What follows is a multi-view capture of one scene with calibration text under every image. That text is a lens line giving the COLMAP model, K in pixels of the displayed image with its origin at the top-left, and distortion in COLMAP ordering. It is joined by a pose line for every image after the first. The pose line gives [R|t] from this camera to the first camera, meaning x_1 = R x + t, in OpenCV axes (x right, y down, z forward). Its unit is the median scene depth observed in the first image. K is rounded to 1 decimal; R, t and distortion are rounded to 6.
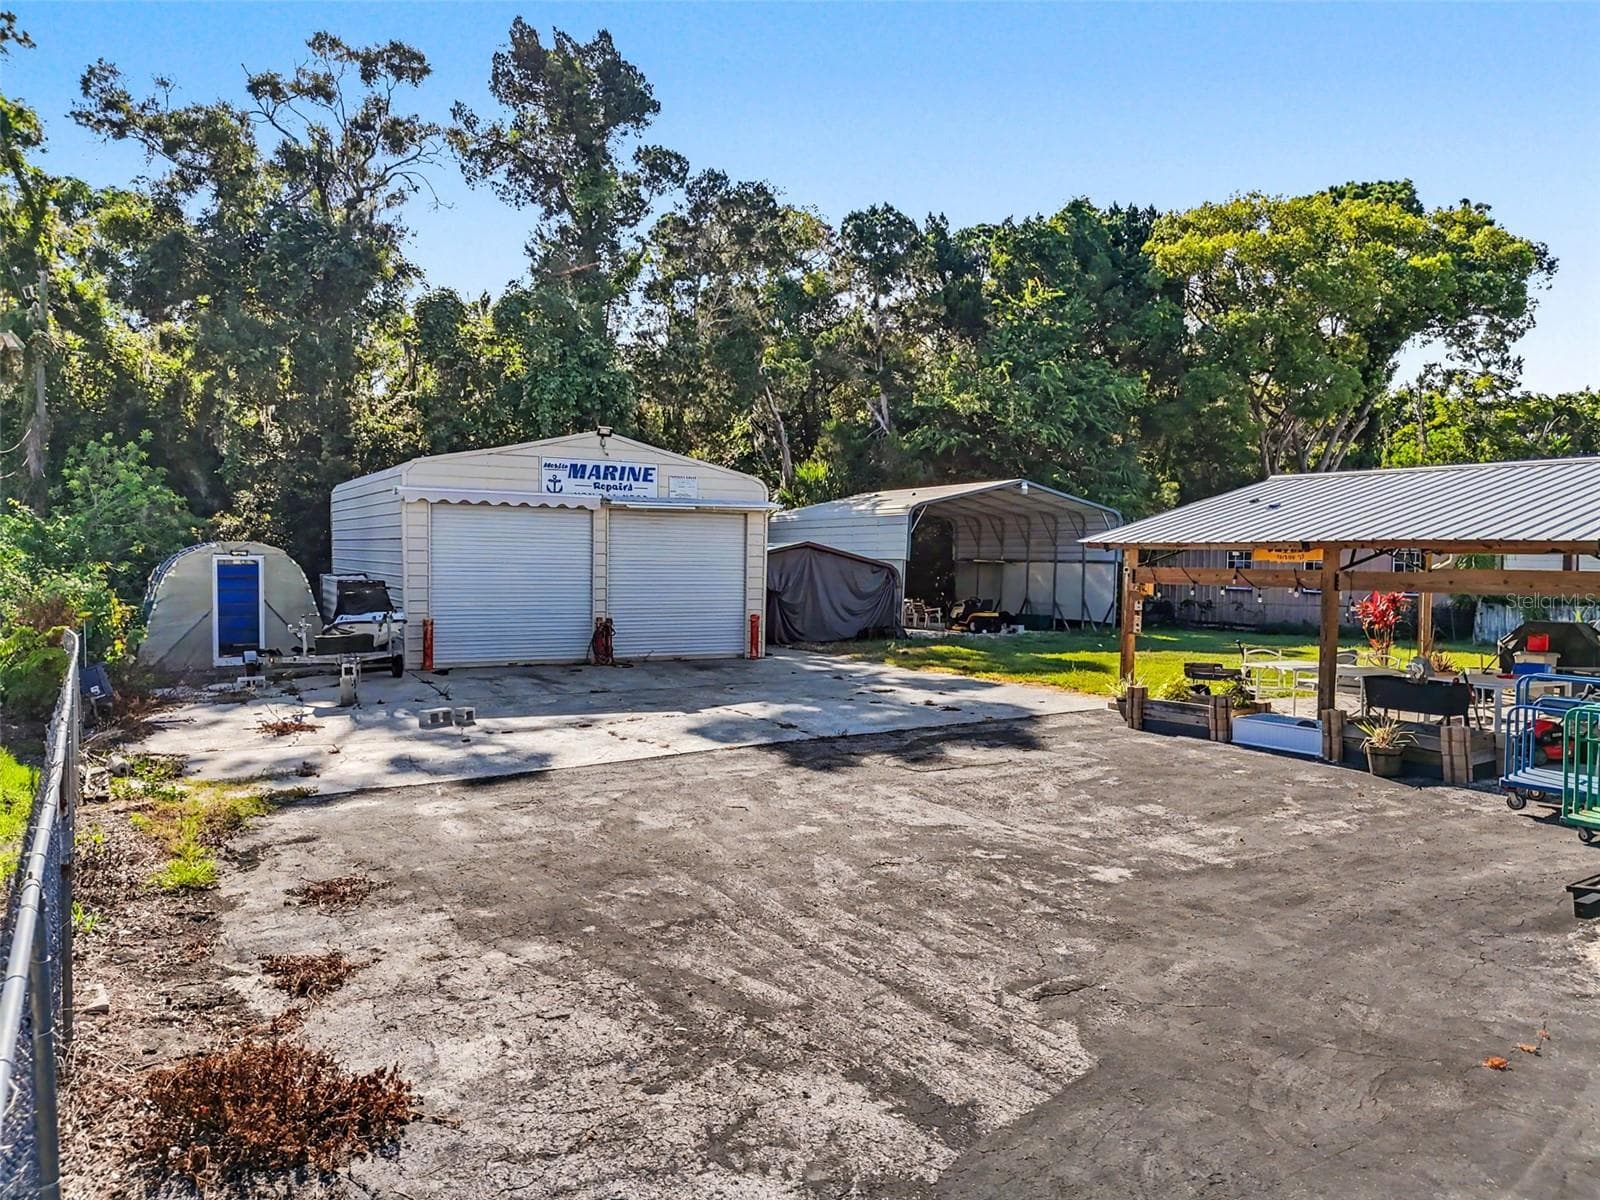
lens RADIAL K [[1172.3, 0, 801.8], [0, 1172.3, 597.3], [0, 0, 1]] dist [0.073352, -0.083083]
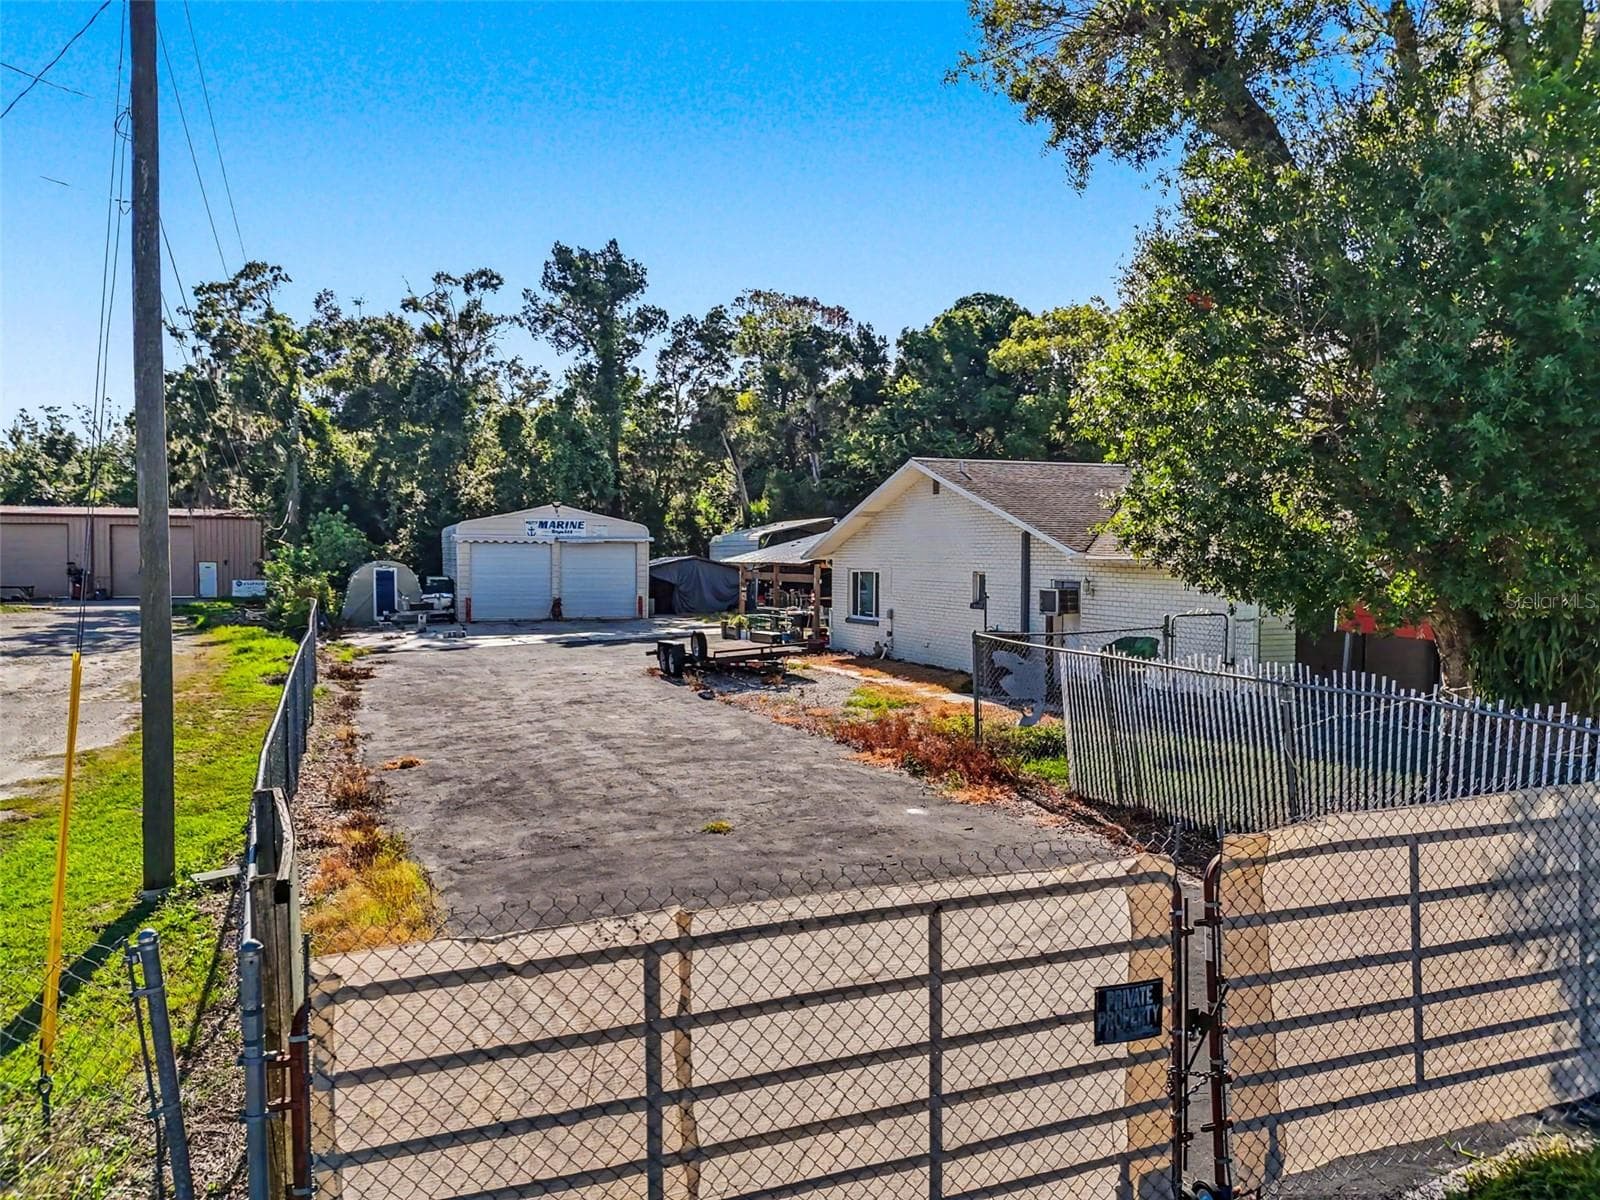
lens RADIAL K [[1172.3, 0, 798.1], [0, 1172.3, 598.3], [0, 0, 1]] dist [0.073352, -0.083083]
pose [[0.987591, -0.003224, -0.157012, 0.391351], [0.003525, 0.999992, 0.001640, 0.012256], [0.157005, -0.002173, 0.987595, -0.648608]]
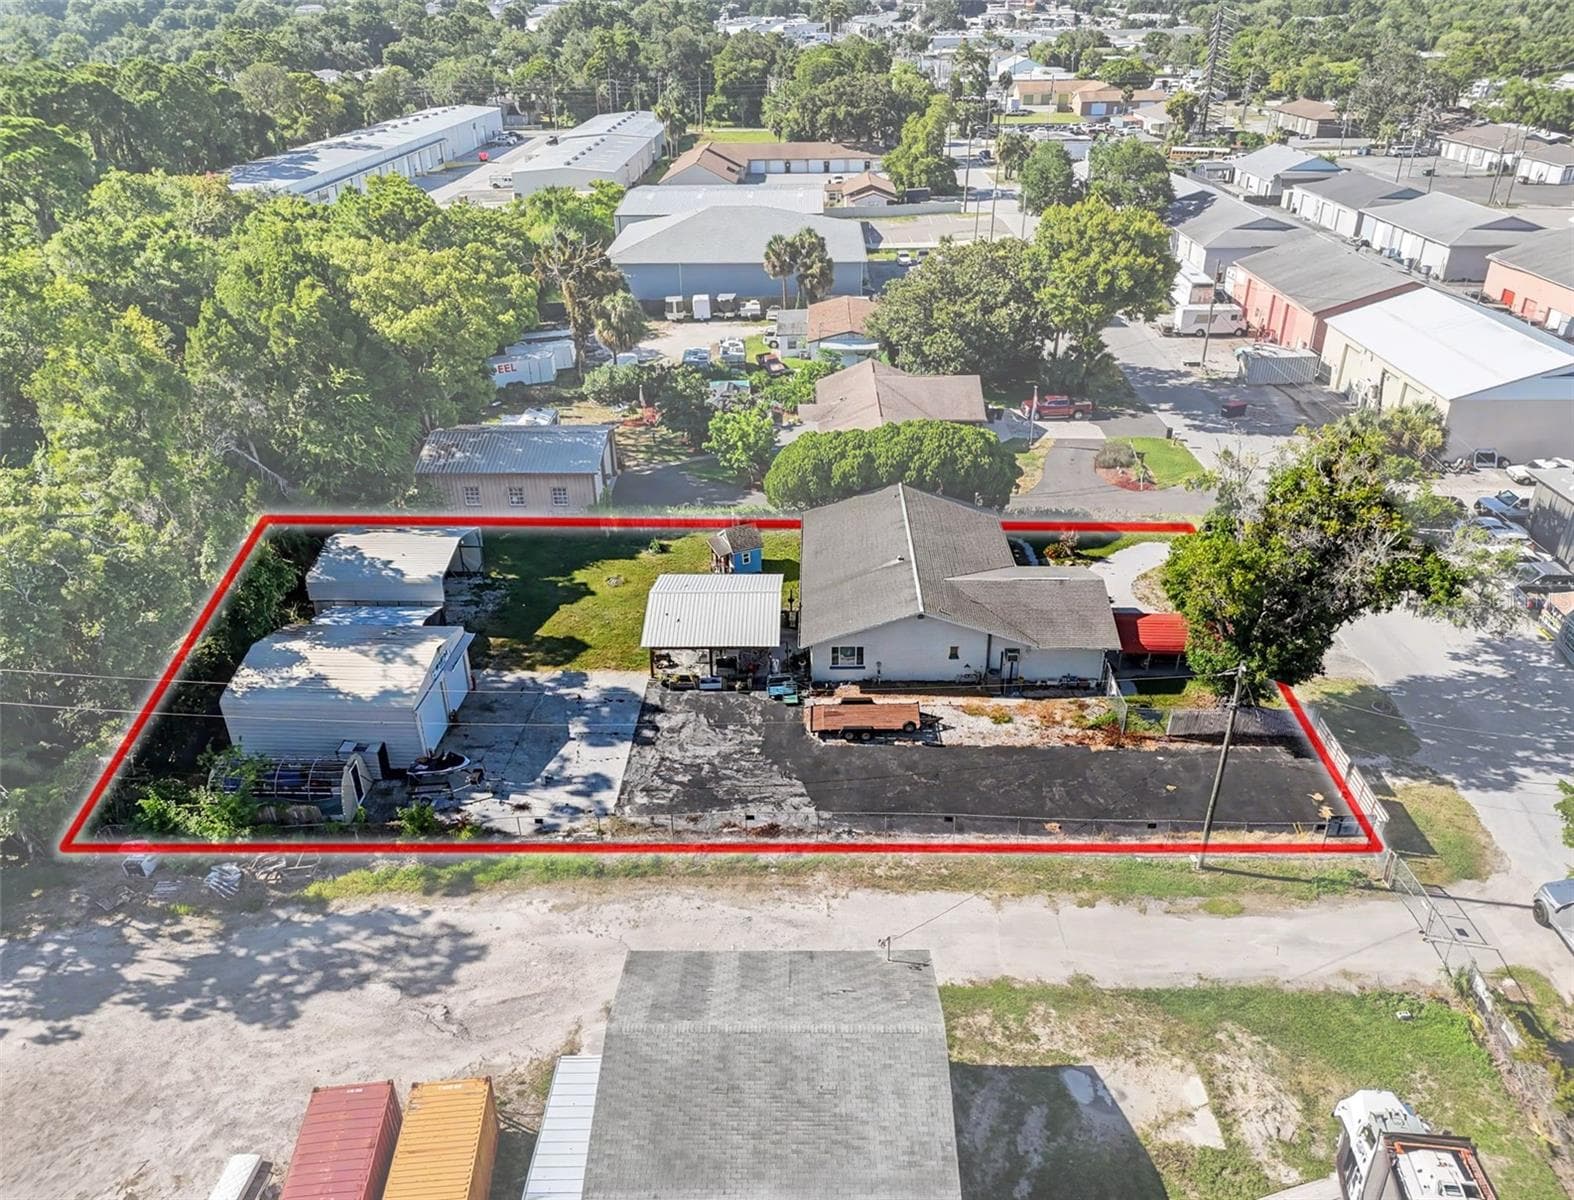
lens RADIAL K [[1154.5, 0, 784.2], [0, 1154.5, 586.3], [0, 0, 1]] dist [0.064149, -0.053911]
pose [[0.535006, -0.401547, 0.743323, -1.094580], [0.051271, 0.893640, 0.445846, -0.927378], [-0.843291, -0.200420, 0.498691, -0.576179]]
